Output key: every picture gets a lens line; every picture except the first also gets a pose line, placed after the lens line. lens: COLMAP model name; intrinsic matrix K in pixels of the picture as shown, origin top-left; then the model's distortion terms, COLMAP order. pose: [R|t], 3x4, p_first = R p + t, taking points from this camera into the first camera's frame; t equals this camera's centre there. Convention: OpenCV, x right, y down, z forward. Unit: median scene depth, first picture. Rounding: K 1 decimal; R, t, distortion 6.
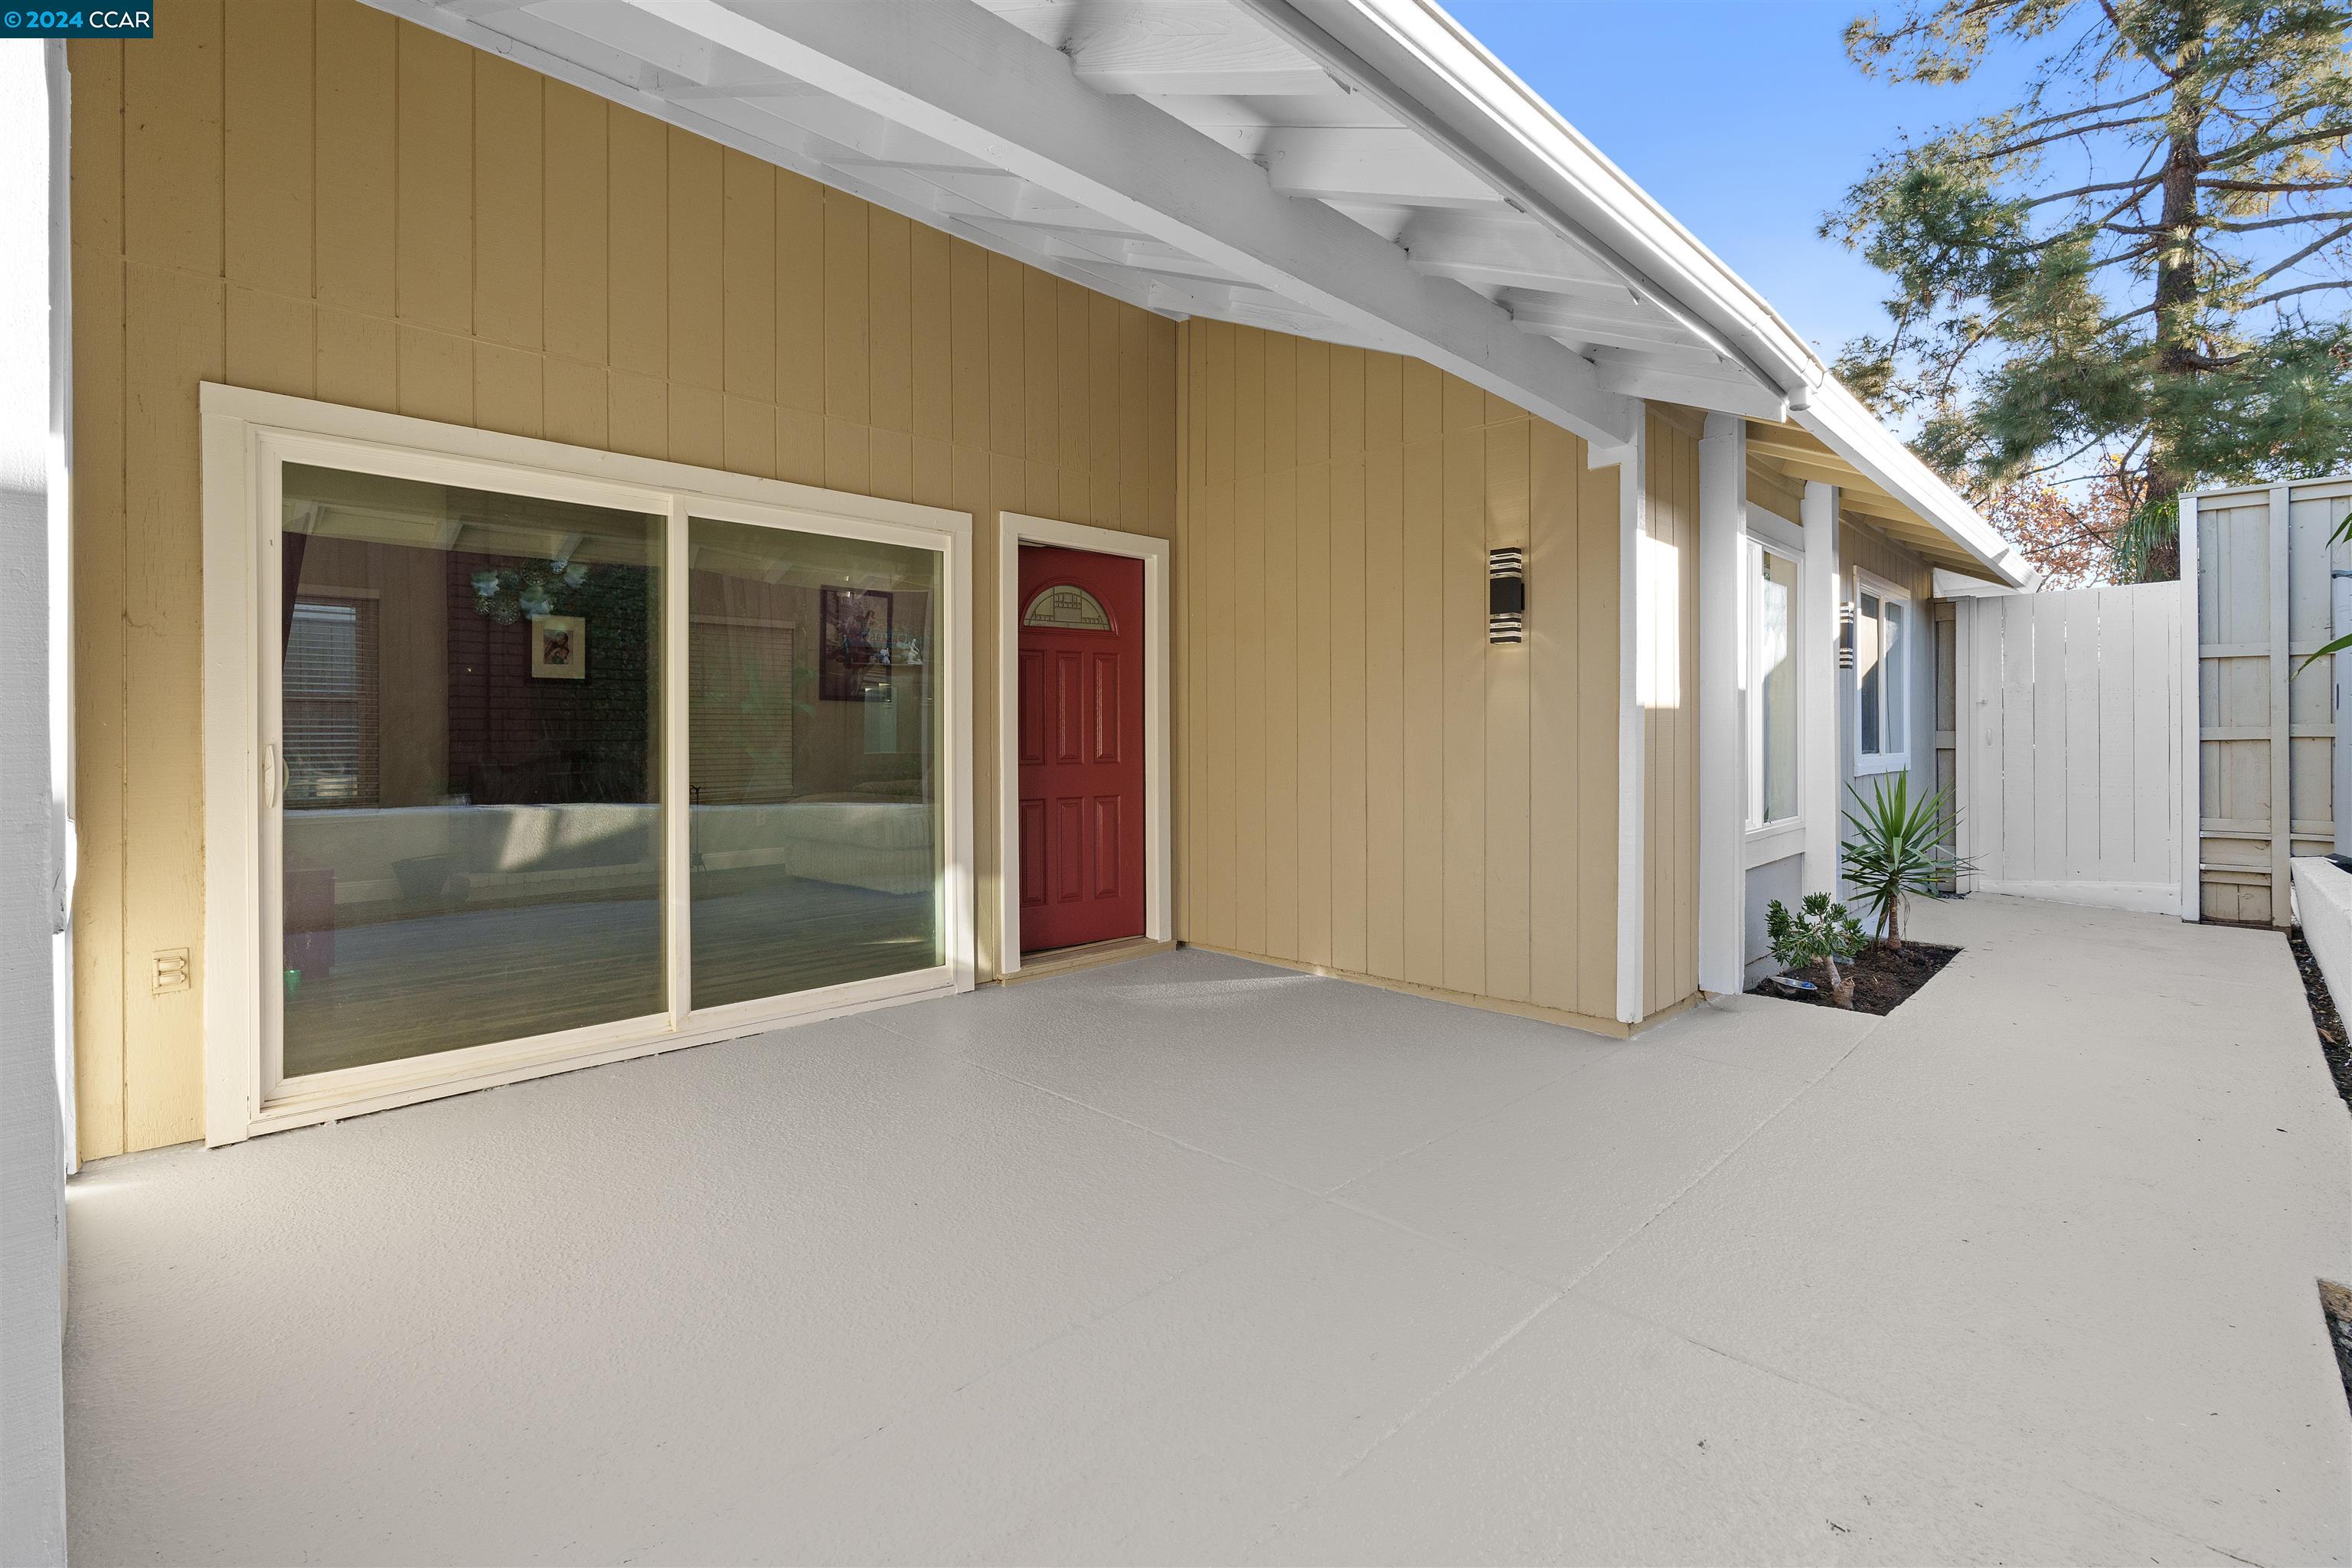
lens RADIAL K [[1083.6, 0, 1167.3], [0, 1083.6, 740.8], [0, 0, 1]] dist [-0.006587, 0.002389]
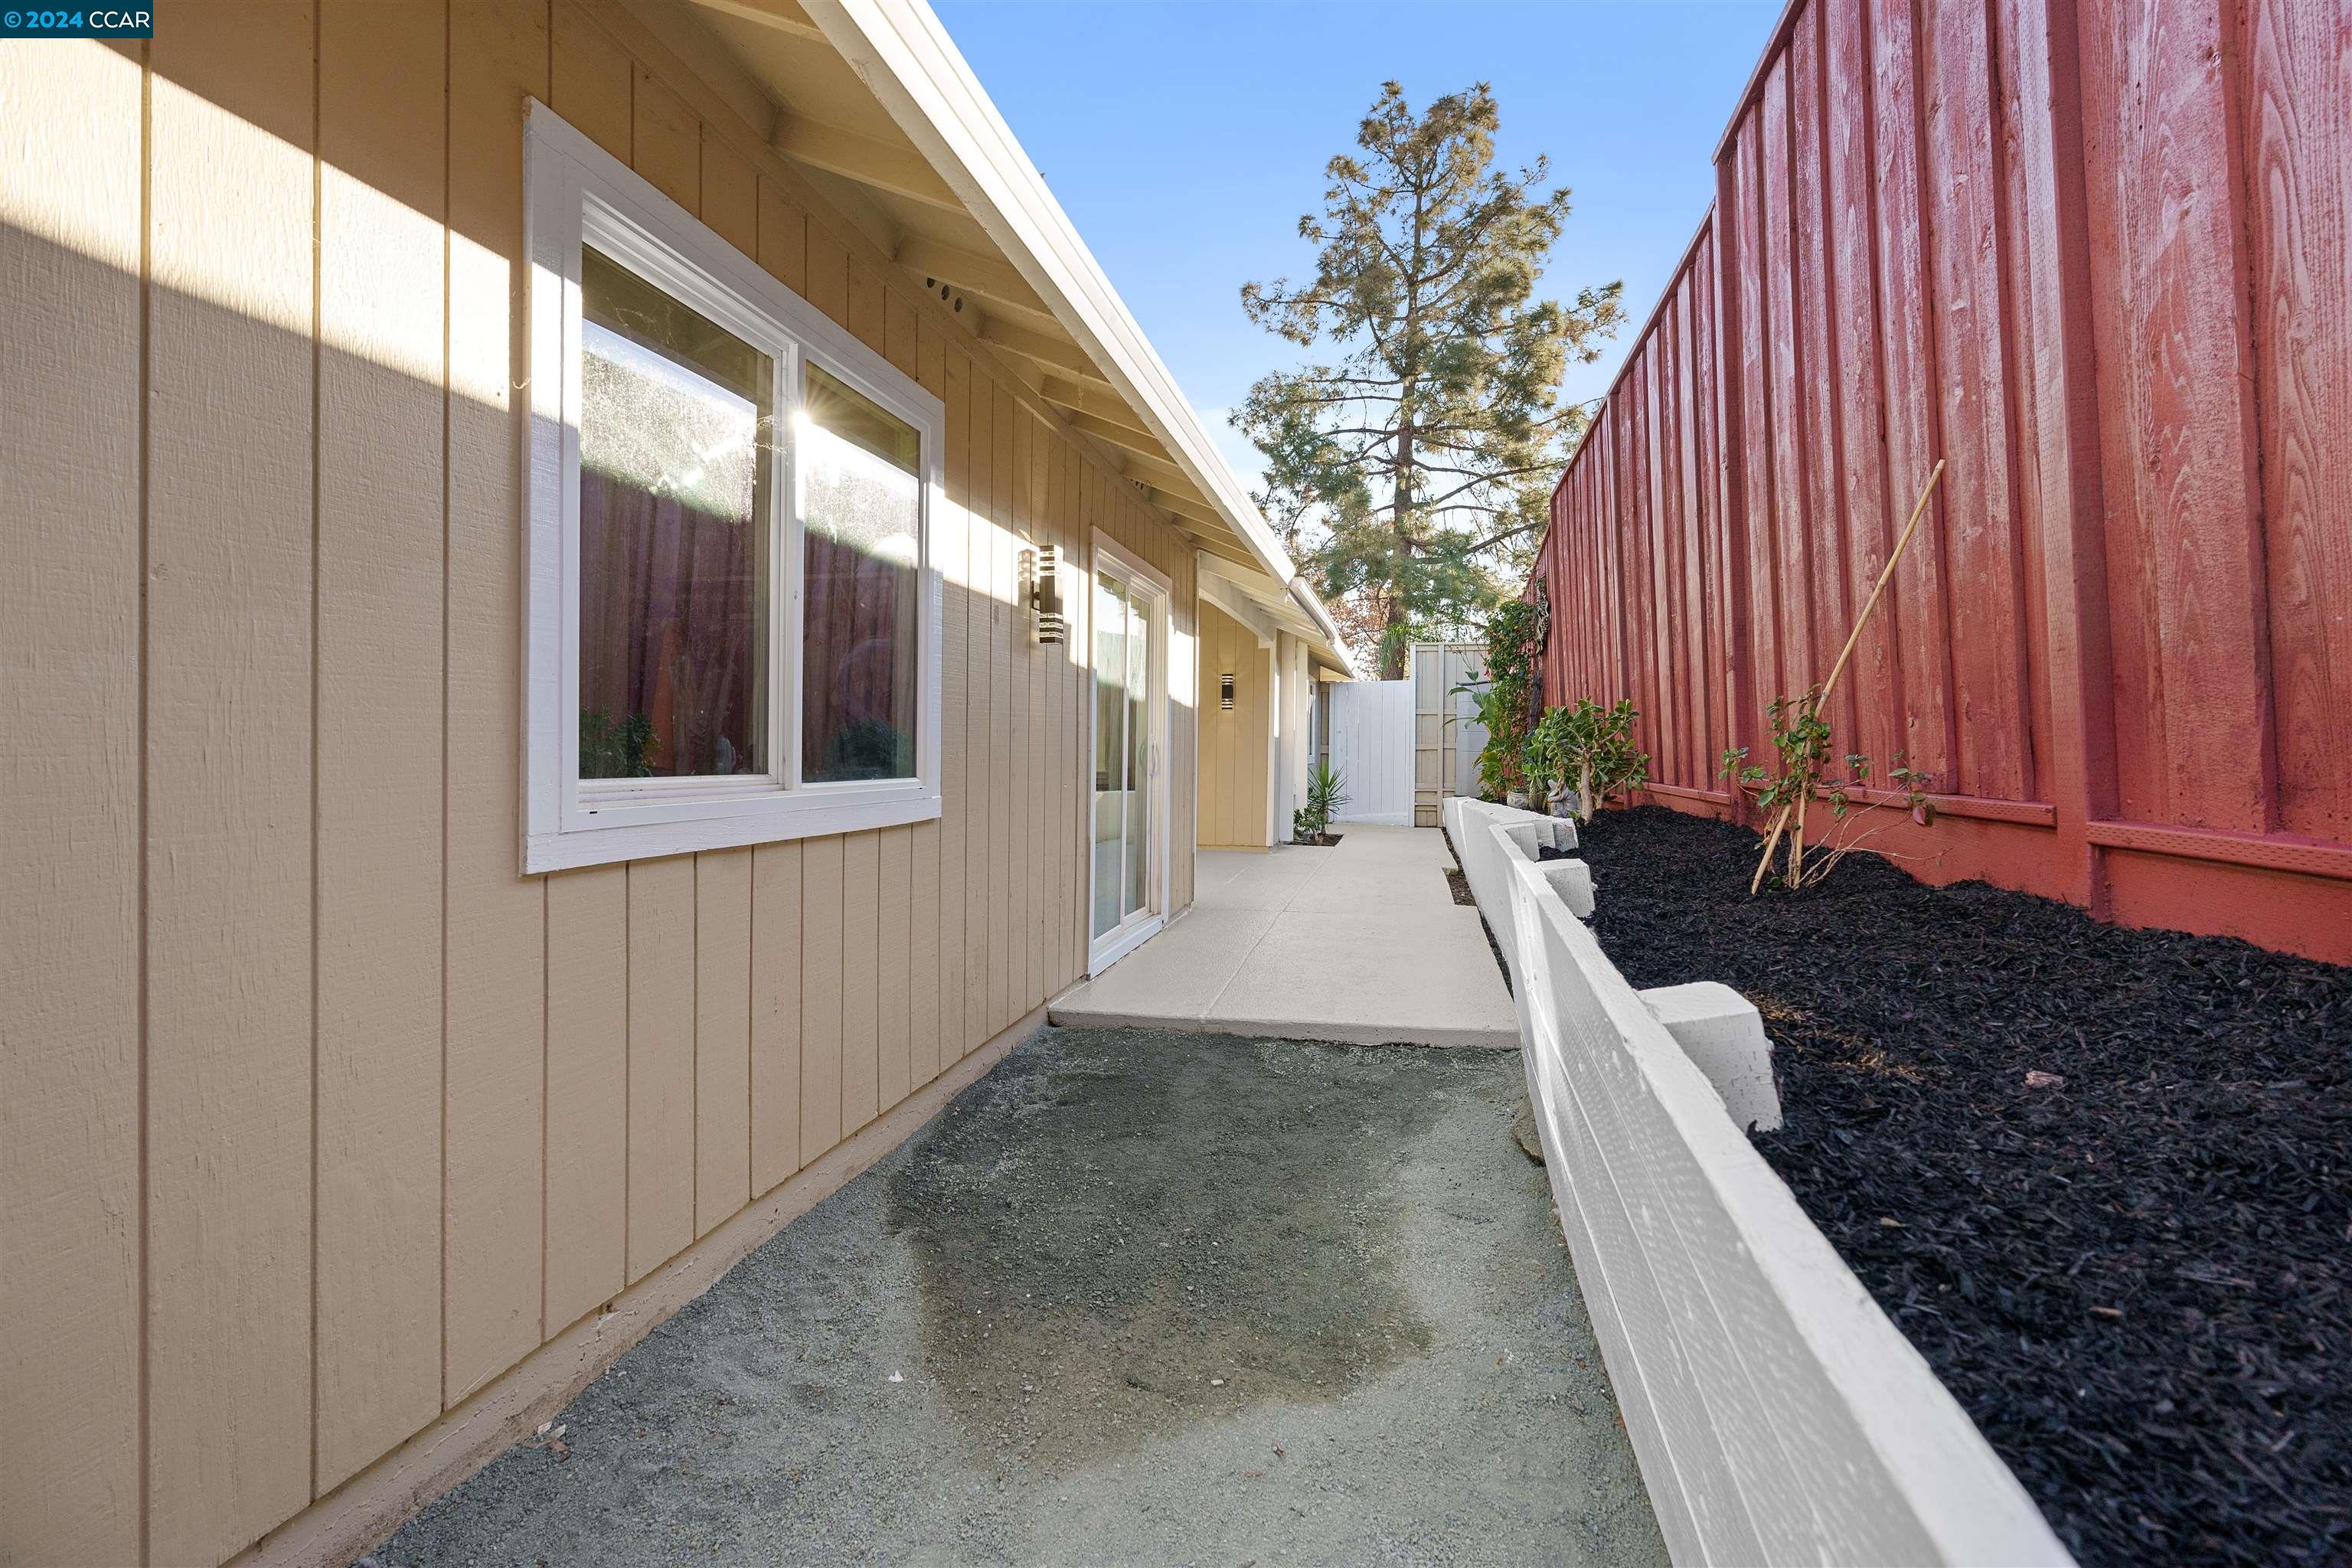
lens RADIAL K [[1083.6, 0, 1165.2], [0, 1083.6, 774.6], [0, 0, 1]] dist [-0.006587, 0.002389]
pose [[0.854746, -0.003432, 0.519034, -0.350713], [-0.005419, 0.999865, 0.015534, 0.009856], [-0.519018, -0.016090, 0.854612, -0.350796]]
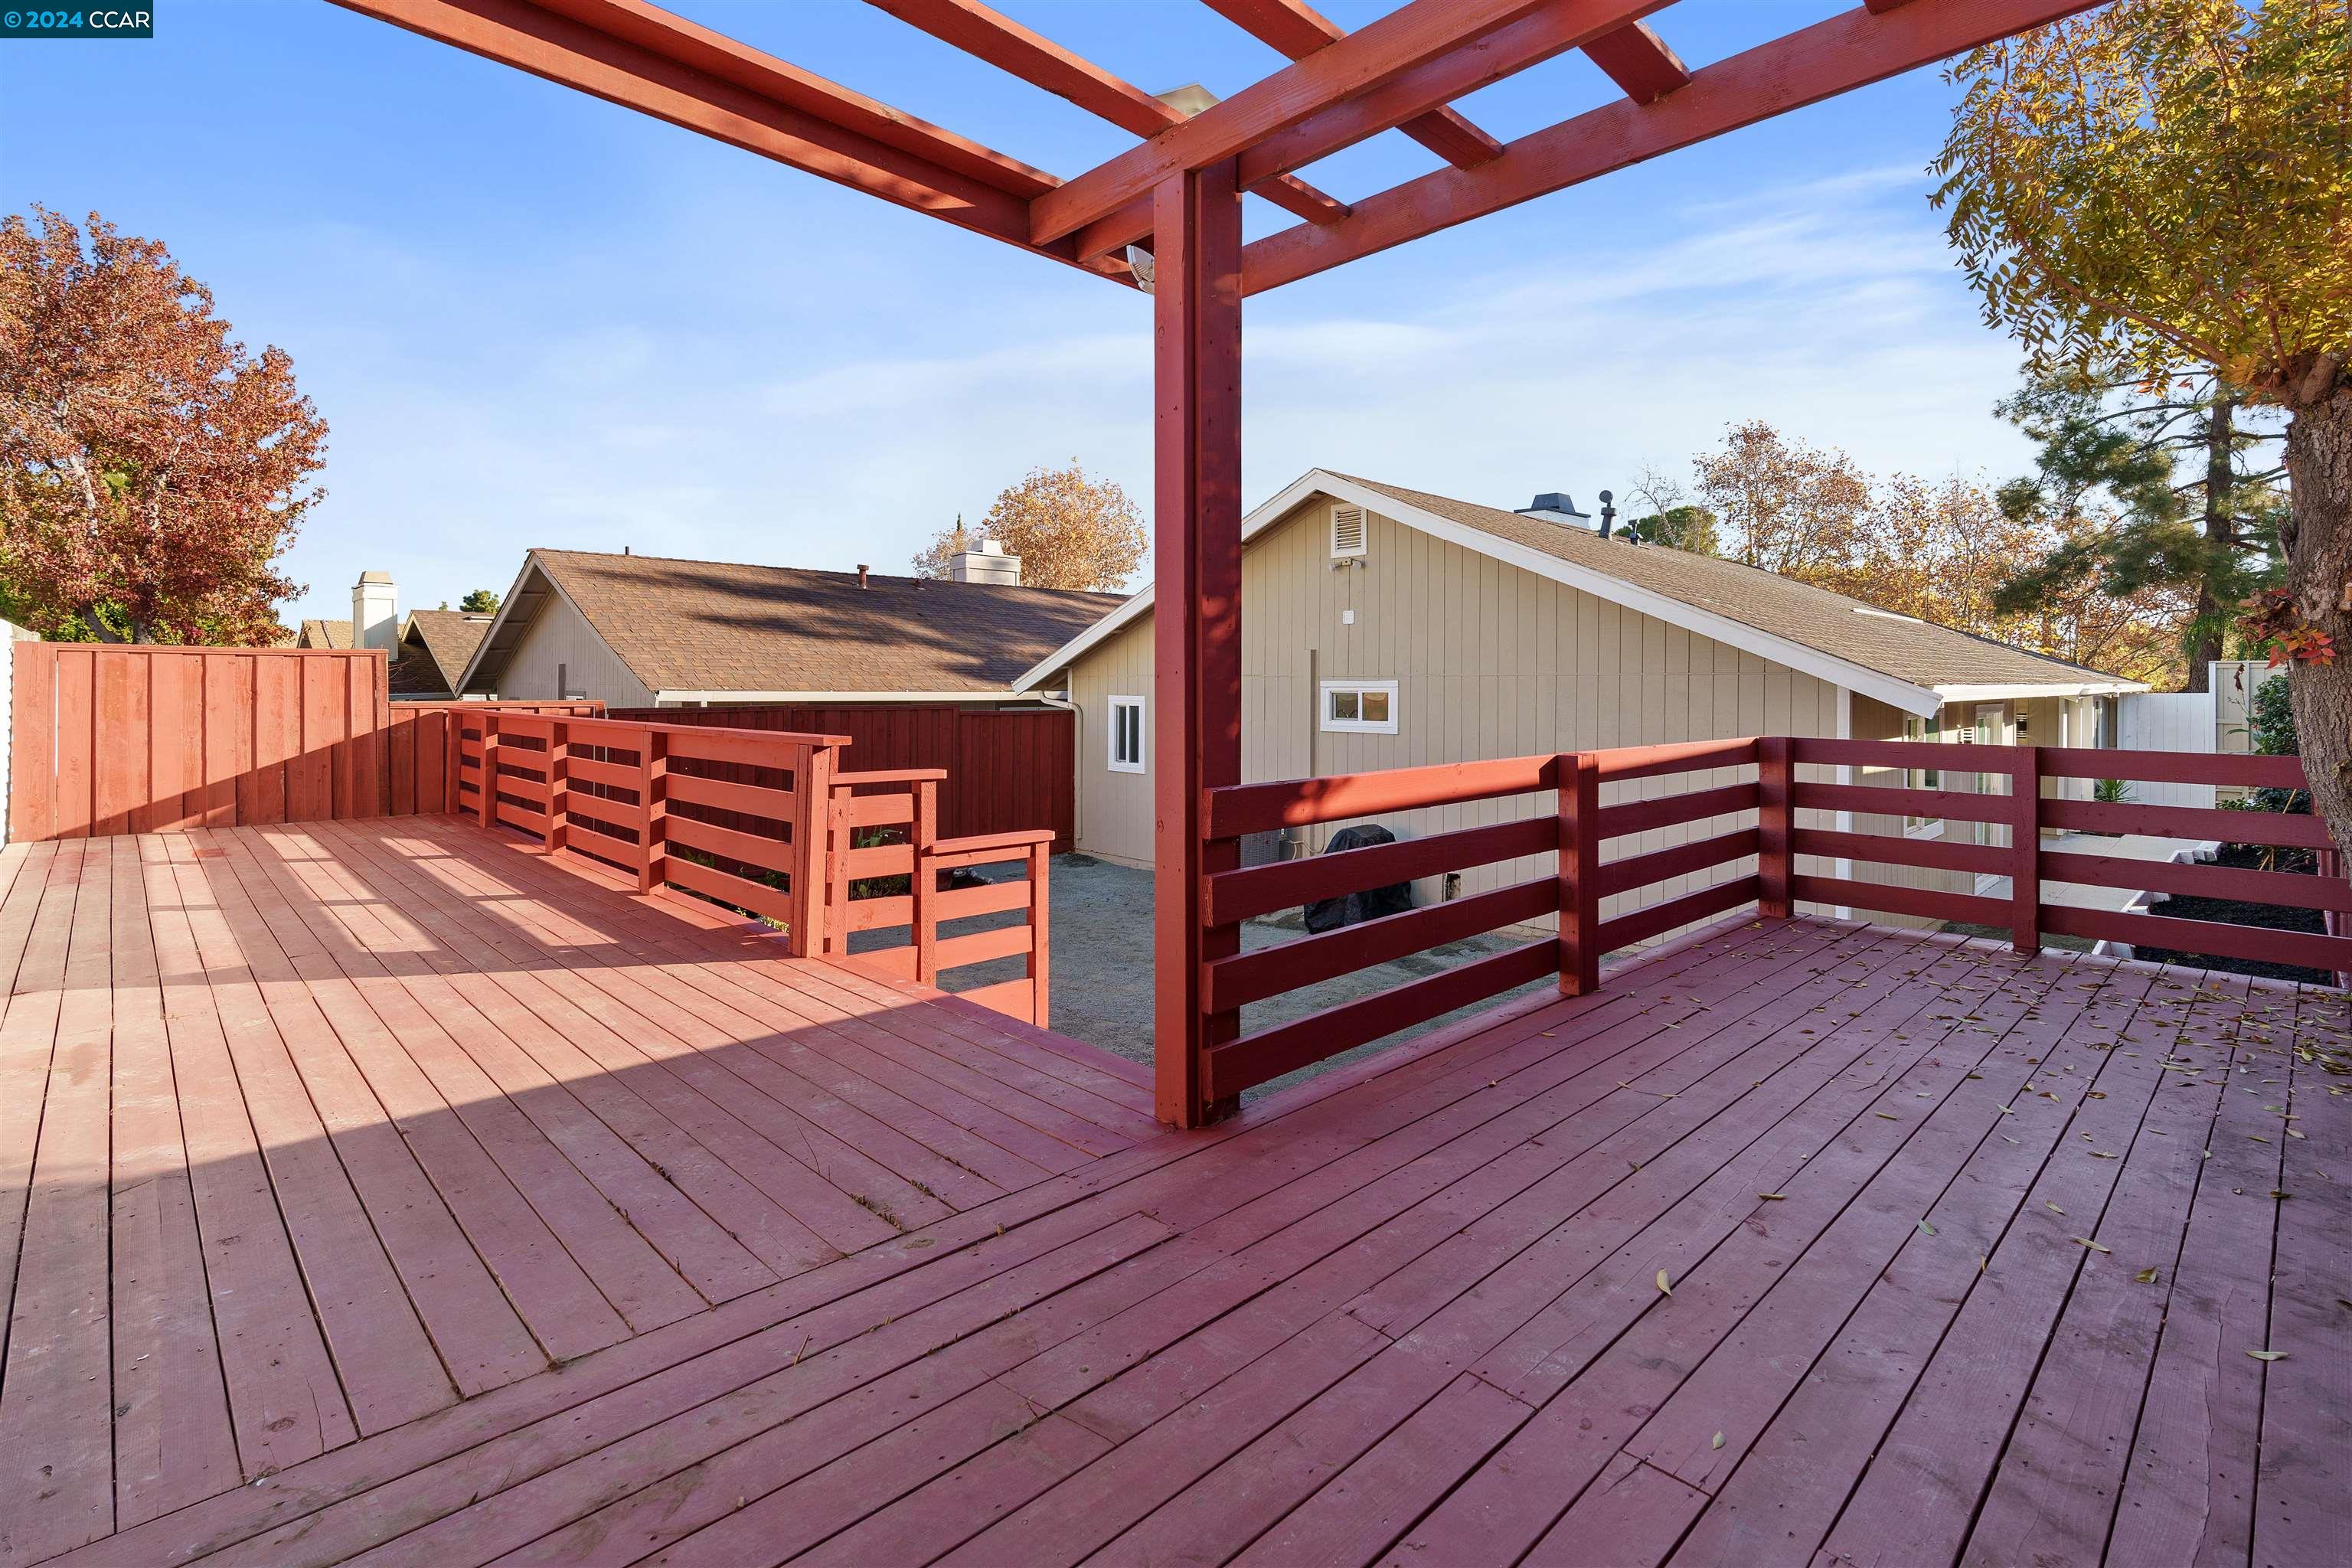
lens RADIAL K [[1083.6, 0, 1165.5], [0, 1083.6, 683.6], [0, 0, 1]] dist [-0.006587, 0.002389]
pose [[0.999480, 0.007394, -0.031385, -0.745978], [-0.007290, 0.999968, 0.003430, -0.080225], [0.031409, -0.003200, 0.999501, -0.838639]]
